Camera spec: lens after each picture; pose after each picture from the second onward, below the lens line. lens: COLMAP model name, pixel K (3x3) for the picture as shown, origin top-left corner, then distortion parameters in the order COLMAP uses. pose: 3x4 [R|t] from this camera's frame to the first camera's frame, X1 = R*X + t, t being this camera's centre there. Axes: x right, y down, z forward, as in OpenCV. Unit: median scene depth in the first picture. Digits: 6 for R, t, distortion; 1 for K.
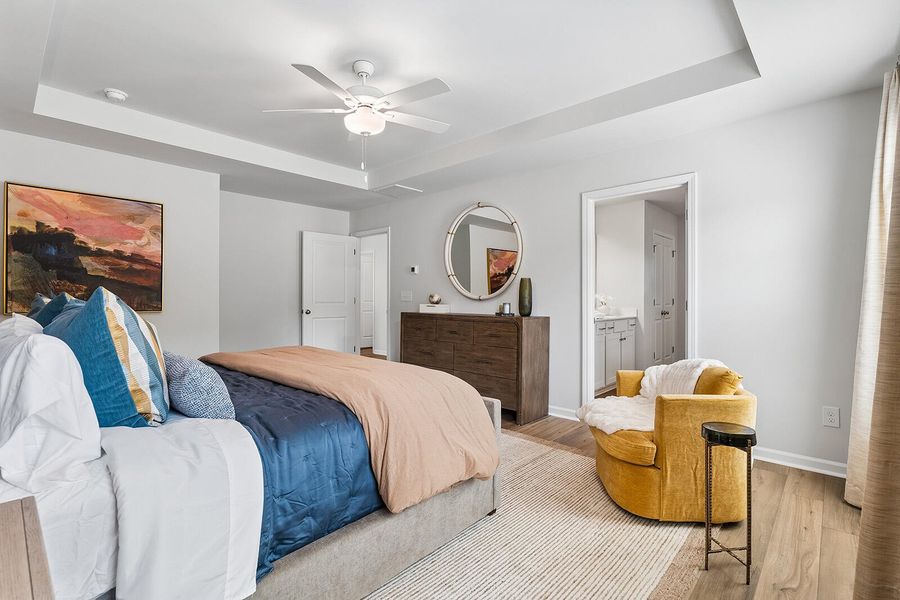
lens RADIAL K [[418.6, 0, 448.9], [0, 418.6, 300.2], [0, 0, 1]] dist [0.002622, 0.000062]
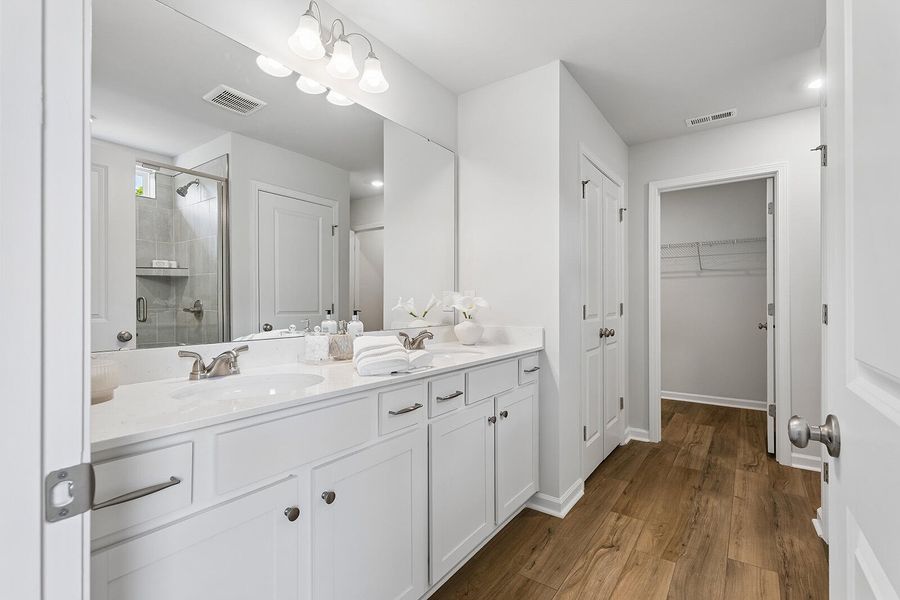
lens RADIAL K [[418.6, 0, 450.9], [0, 418.6, 300.9], [0, 0, 1]] dist [0.002622, 0.000062]
pose [[0.991927, -0.002210, 0.126792, 0.306425], [0.002670, 0.999990, -0.003453, -0.006010], [-0.126783, 0.003764, 0.991923, 0.602178]]
